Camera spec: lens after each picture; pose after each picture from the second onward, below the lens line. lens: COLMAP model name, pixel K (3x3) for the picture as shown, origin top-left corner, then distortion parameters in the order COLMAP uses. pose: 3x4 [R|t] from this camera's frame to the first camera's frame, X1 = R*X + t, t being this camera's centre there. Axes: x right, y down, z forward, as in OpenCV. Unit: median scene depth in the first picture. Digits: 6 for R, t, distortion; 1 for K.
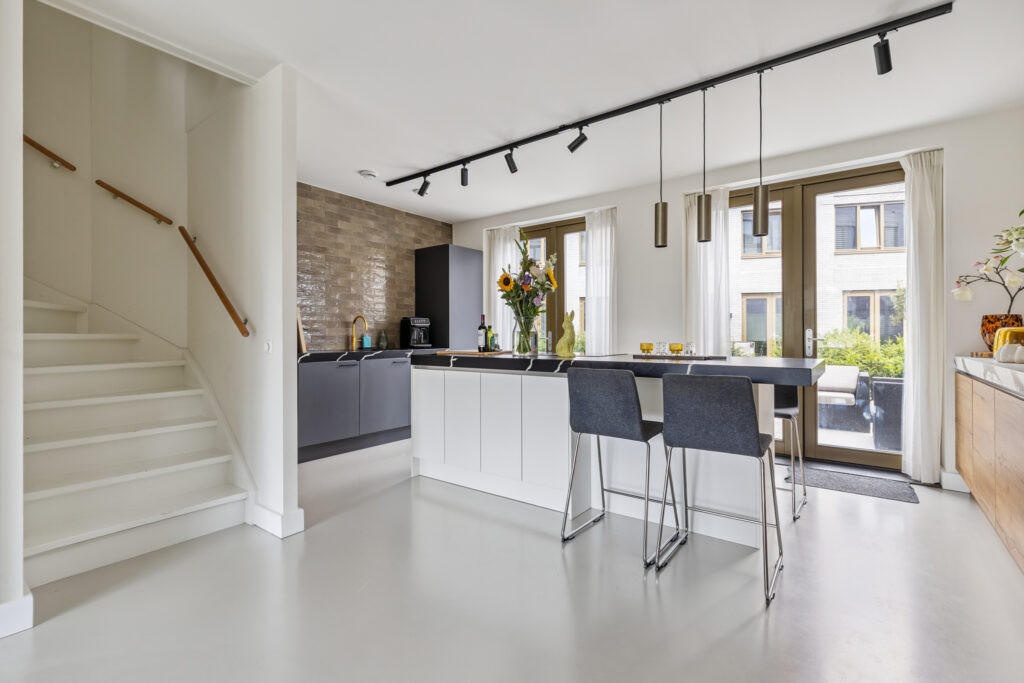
lens RADIAL K [[469.4, 0, 516.9], [0, 469.4, 334.3], [0, 0, 1]] dist [0.007282, -0.002526]
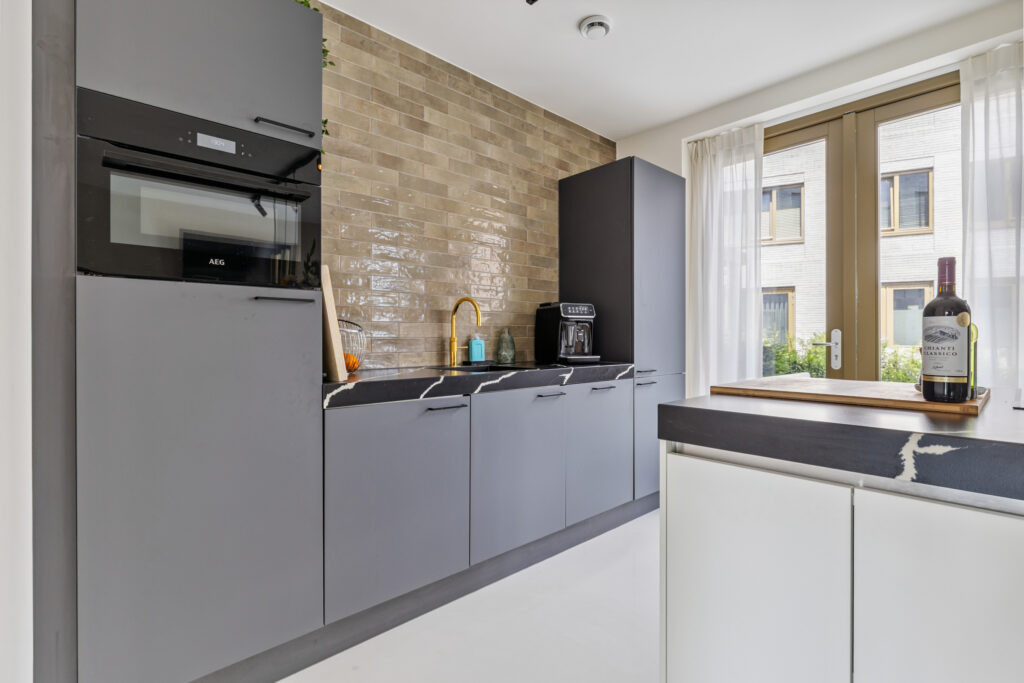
lens RADIAL K [[486.0, 0, 511.3], [0, 486.0, 339.9], [0, 0, 1]] dist [-0.005074, 0.000059]
pose [[0.981284, 0.002021, -0.192556, -0.180953], [-0.000822, 0.999980, 0.006305, 0.001516], [0.192565, -0.006029, 0.981266, 0.486344]]
